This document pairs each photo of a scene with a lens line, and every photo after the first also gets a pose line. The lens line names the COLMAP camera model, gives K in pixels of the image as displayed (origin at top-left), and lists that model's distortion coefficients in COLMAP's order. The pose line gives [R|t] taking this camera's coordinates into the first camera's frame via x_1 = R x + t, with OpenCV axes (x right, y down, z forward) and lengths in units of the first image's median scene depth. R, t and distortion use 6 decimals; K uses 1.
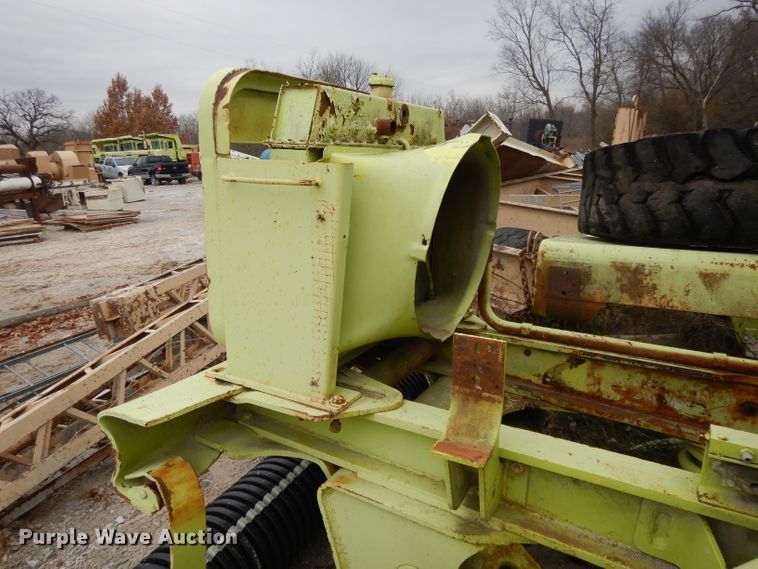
lens RADIAL K [[539.7, 0, 373.9], [0, 539.7, 284.3], [0, 0, 1]] dist [-0.003713, 0.003740]
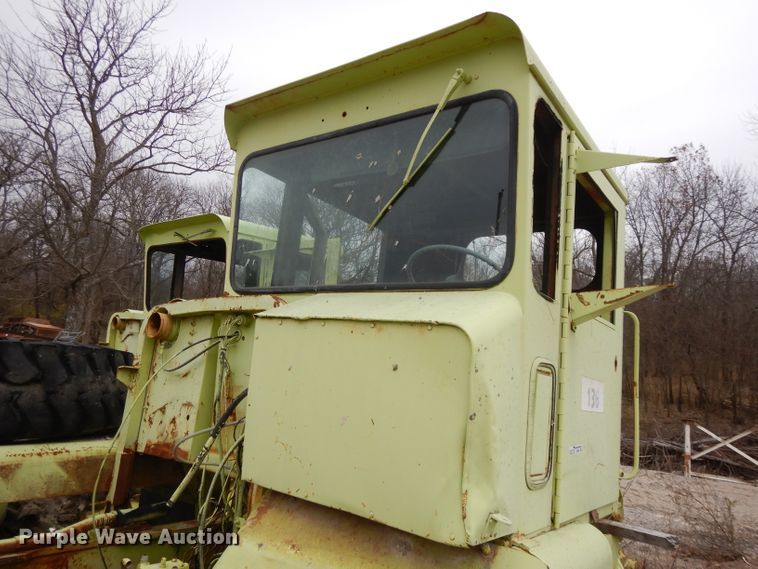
lens RADIAL K [[539.7, 0, 380.4], [0, 539.7, 285.4], [0, 0, 1]] dist [-0.003713, 0.003740]
pose [[0.181702, 0.175099, 0.967639, -0.400053], [0.145451, 0.968409, -0.202551, -0.042196], [-0.972537, 0.177548, 0.150494, -0.016421]]
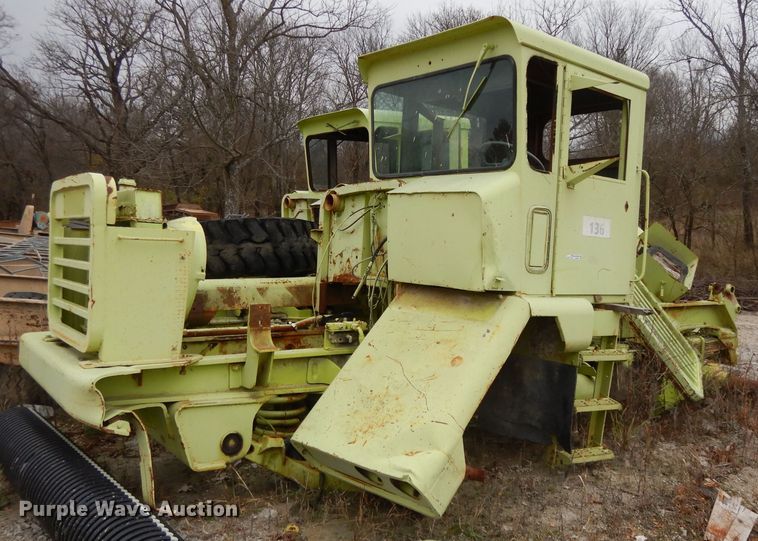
lens RADIAL K [[679.0, 0, 435.6], [0, 679.0, 270.9], [0, 0, 1]] dist [-0.026522, -0.003149]
pose [[0.376697, -0.031350, 0.925806, -1.437653], [0.189098, 0.980984, -0.043722, 0.147184], [-0.906830, 0.191538, 0.375462, -0.541370]]
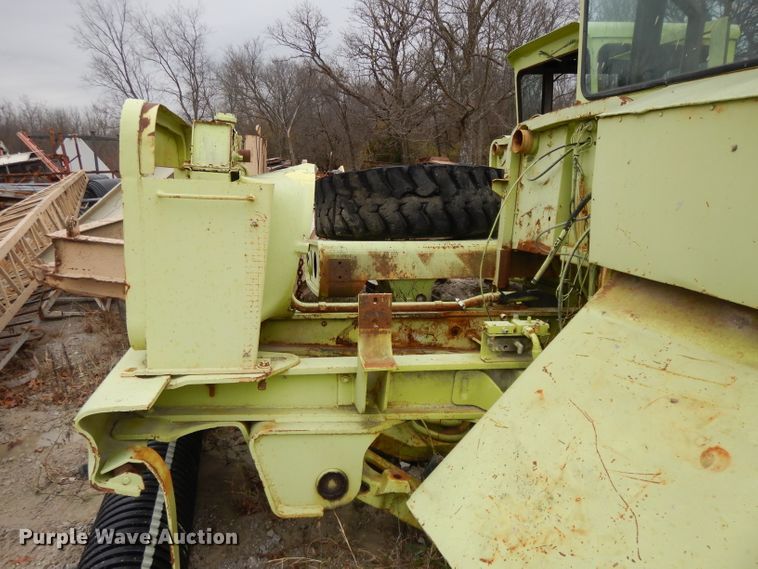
lens RADIAL K [[539.7, 0, 377.2], [0, 539.7, 286.3], [0, 0, 1]] dist [-0.003713, 0.003740]
pose [[0.763264, -0.107169, 0.637136, -0.511191], [0.126381, 0.991862, 0.015436, 0.032434], [-0.633605, 0.068740, 0.770597, -0.146737]]
